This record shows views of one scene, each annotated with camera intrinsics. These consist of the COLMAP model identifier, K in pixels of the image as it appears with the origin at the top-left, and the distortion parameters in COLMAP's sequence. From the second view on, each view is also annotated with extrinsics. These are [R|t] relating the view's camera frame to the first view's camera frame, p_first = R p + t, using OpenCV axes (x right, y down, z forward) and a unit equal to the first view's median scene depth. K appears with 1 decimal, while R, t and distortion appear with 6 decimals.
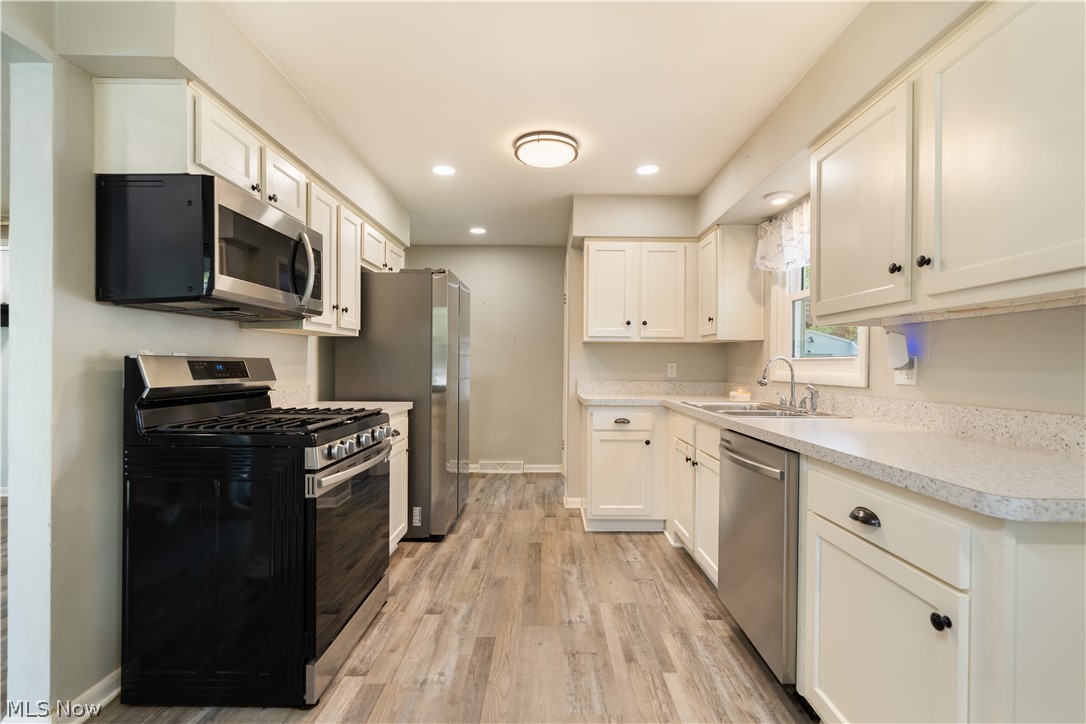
lens RADIAL K [[497.6, 0, 547.1], [0, 497.6, 364.3], [0, 0, 1]] dist [-0.001906, 0.000803]
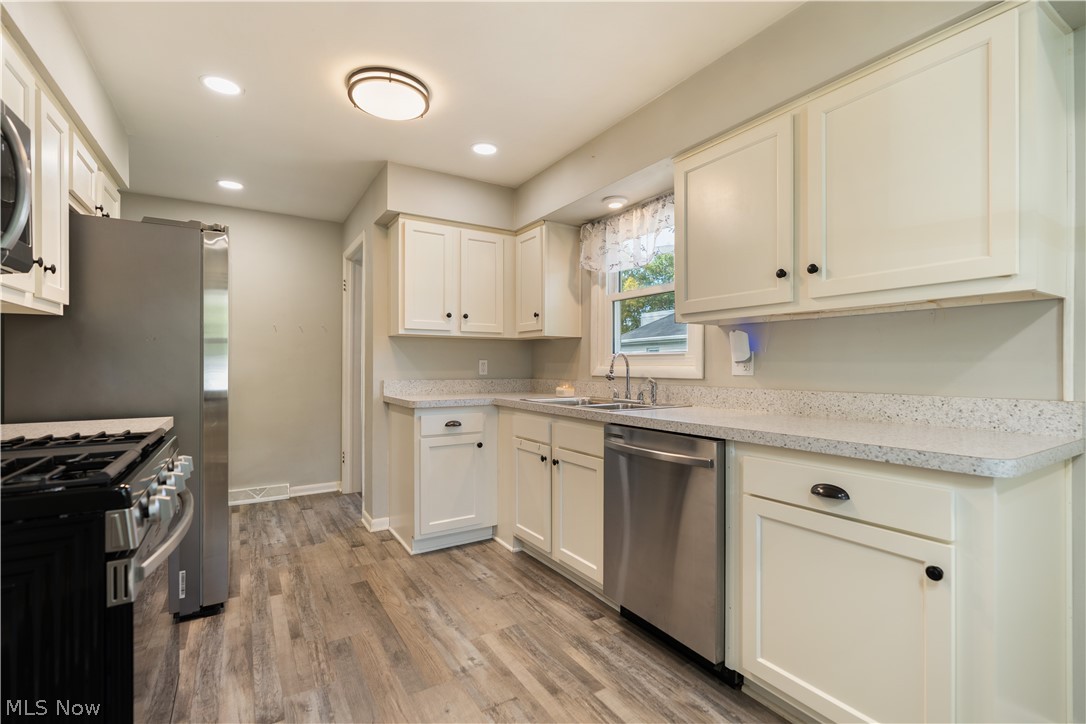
lens RADIAL K [[497.6, 0, 547.1], [0, 497.6, 364.3], [0, 0, 1]] dist [-0.001906, 0.000803]
pose [[0.847962, -0.005632, 0.530027, -0.221918], [0.005781, 0.999982, 0.001377, 0.007847], [-0.530025, 0.001897, 0.847980, 0.182863]]
